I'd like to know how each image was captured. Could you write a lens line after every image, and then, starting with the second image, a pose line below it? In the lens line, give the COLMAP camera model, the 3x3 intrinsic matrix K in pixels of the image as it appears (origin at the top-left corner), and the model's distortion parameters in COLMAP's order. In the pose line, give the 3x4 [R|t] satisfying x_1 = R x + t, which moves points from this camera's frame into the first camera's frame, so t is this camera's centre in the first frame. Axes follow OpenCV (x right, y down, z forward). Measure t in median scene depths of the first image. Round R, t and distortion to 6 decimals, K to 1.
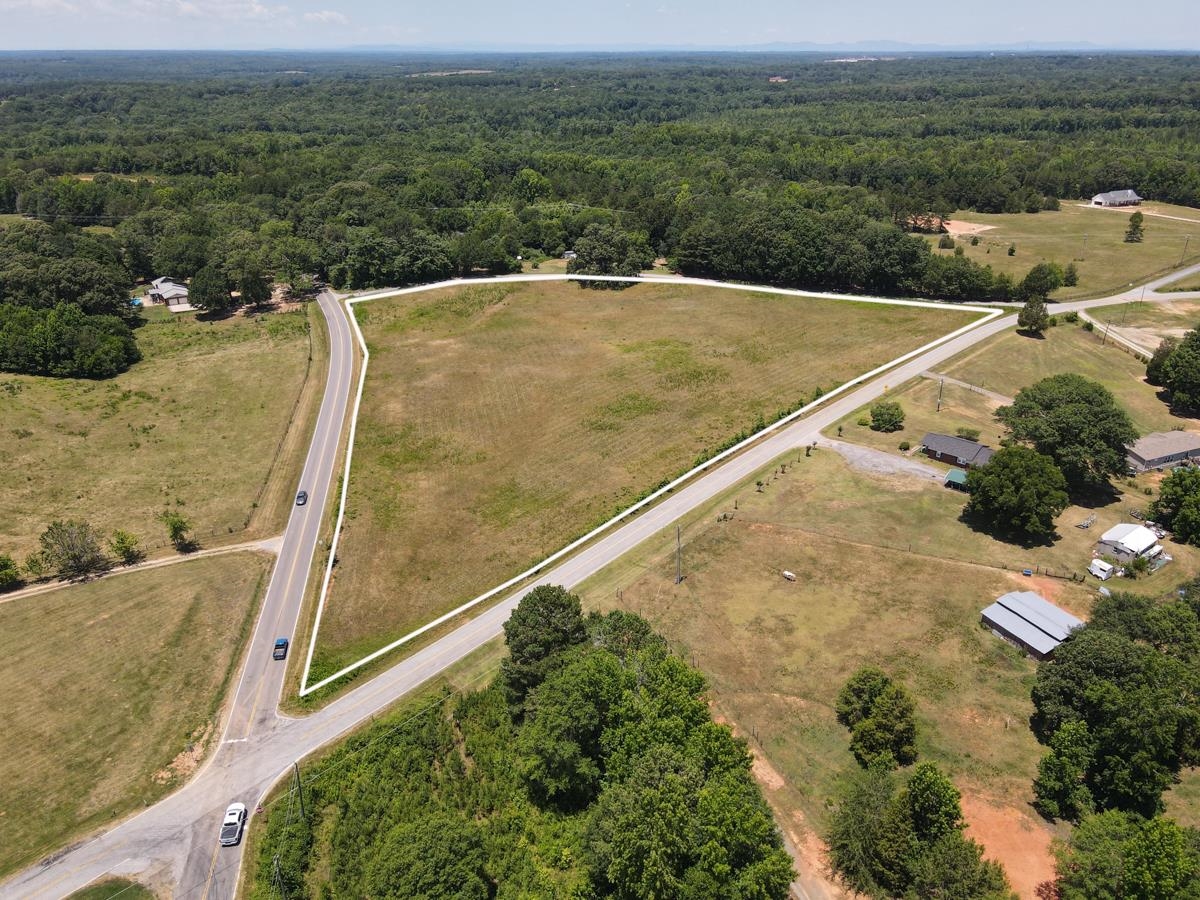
lens RADIAL K [[901.7, 0, 604.4], [0, 901.7, 452.6], [0, 0, 1]] dist [-0.000659, 0.021919]
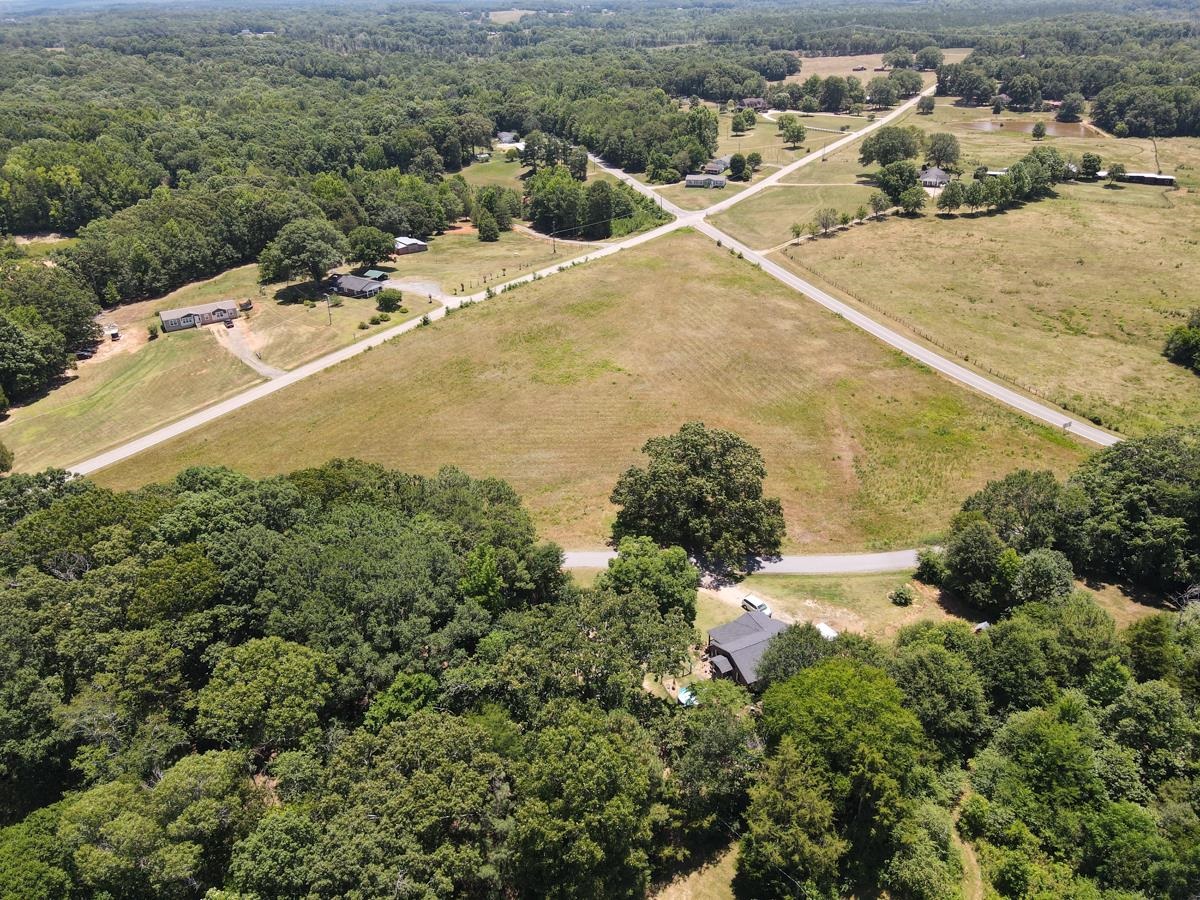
lens RADIAL K [[906.2, 0, 604.1], [0, 906.2, 451.1], [0, 0, 1]] dist [0.004728, 0.011967]
pose [[-0.993383, 0.075111, -0.086886, 0.109318], [-0.022350, 0.615623, 0.787724, -0.746465], [0.112656, 0.784453, -0.609871, 1.595496]]
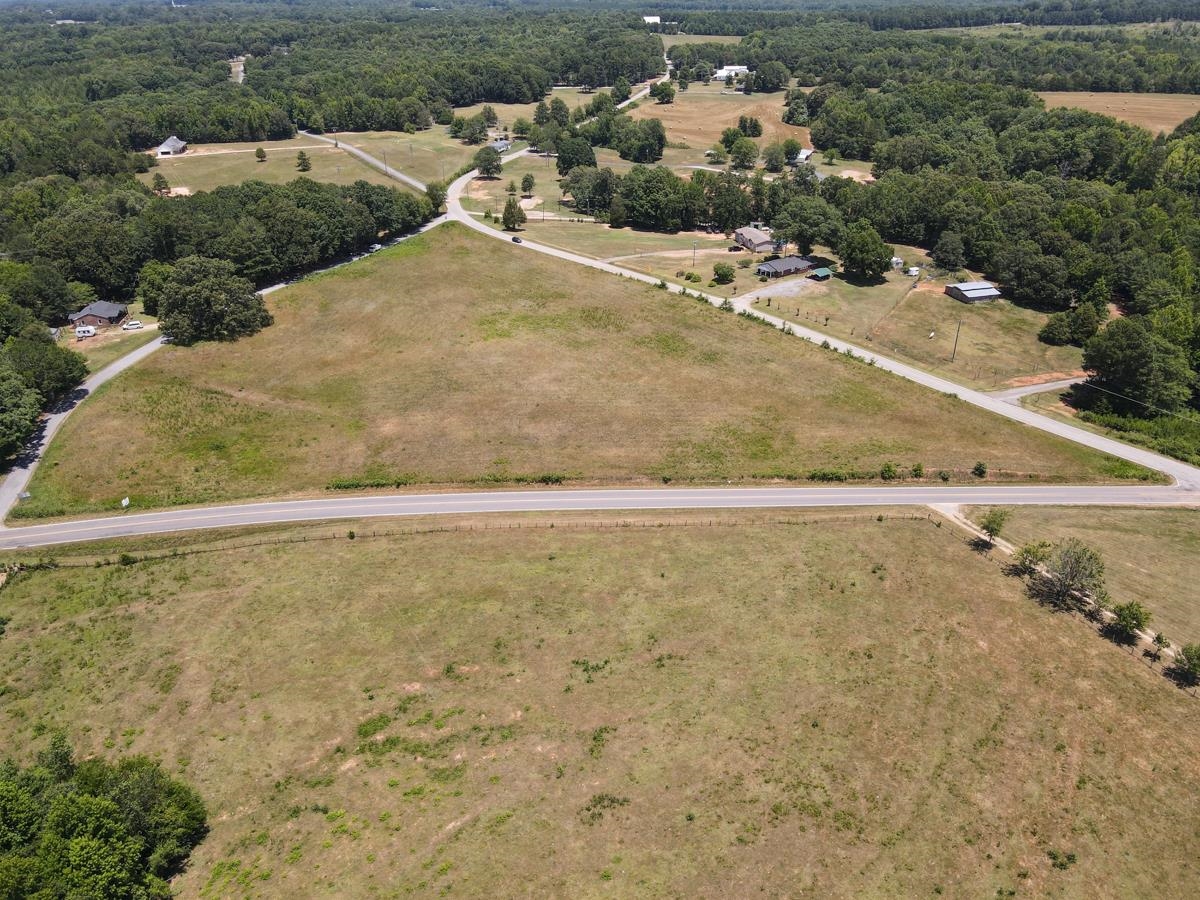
lens RADIAL K [[879.4, 0, 604.8], [0, 879.4, 453.7], [0, 0, 1]] dist [0.002268, 0.020541]
pose [[0.166012, -0.470176, 0.866819, -0.810487], [0.419388, 0.829223, 0.369463, -0.305990], [-0.892498, 0.302199, 0.334847, 0.636150]]
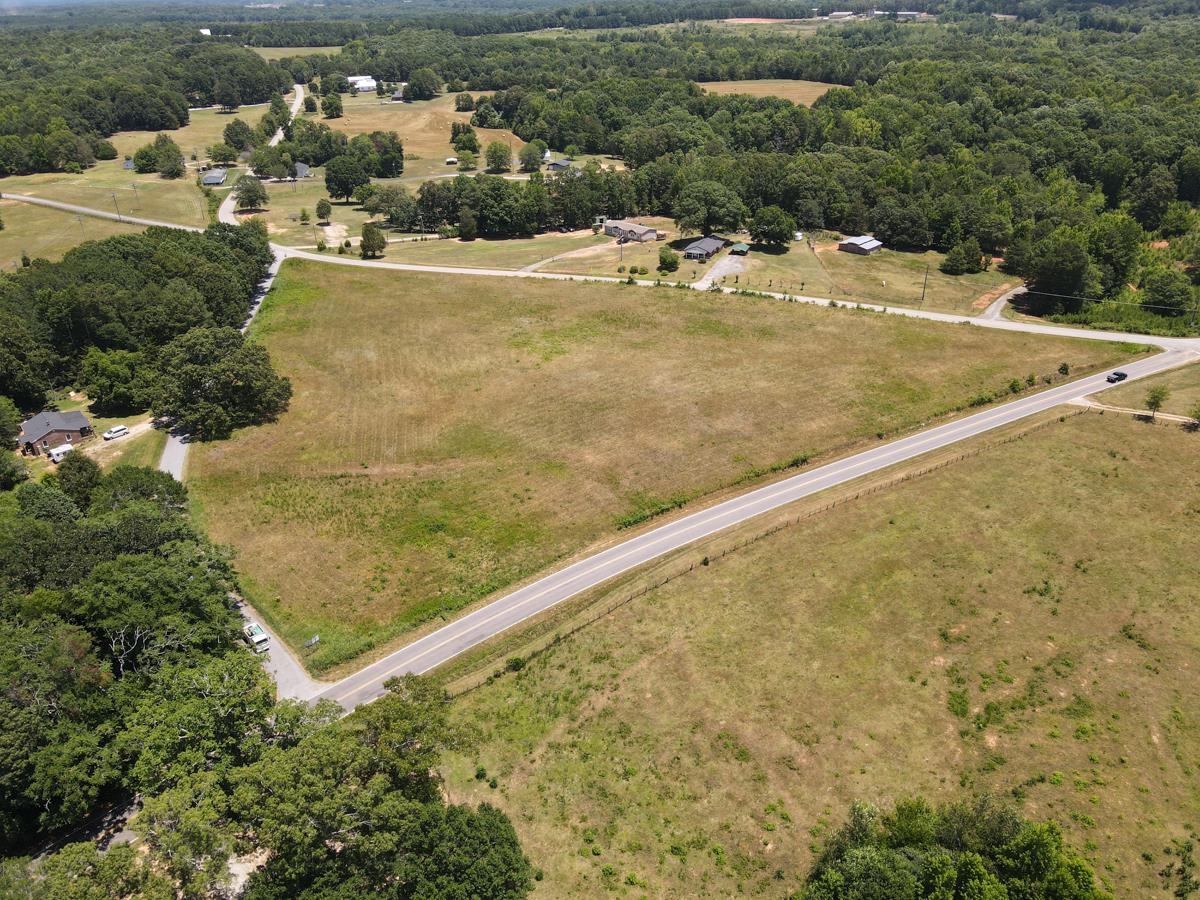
lens RADIAL K [[879.4, 0, 604.8], [0, 879.4, 453.7], [0, 0, 1]] dist [0.002268, 0.020541]
pose [[-0.343748, -0.439151, 0.830051, -0.761724], [0.407683, 0.726482, 0.553190, -0.506609], [-0.845950, 0.528555, -0.070693, 1.078009]]
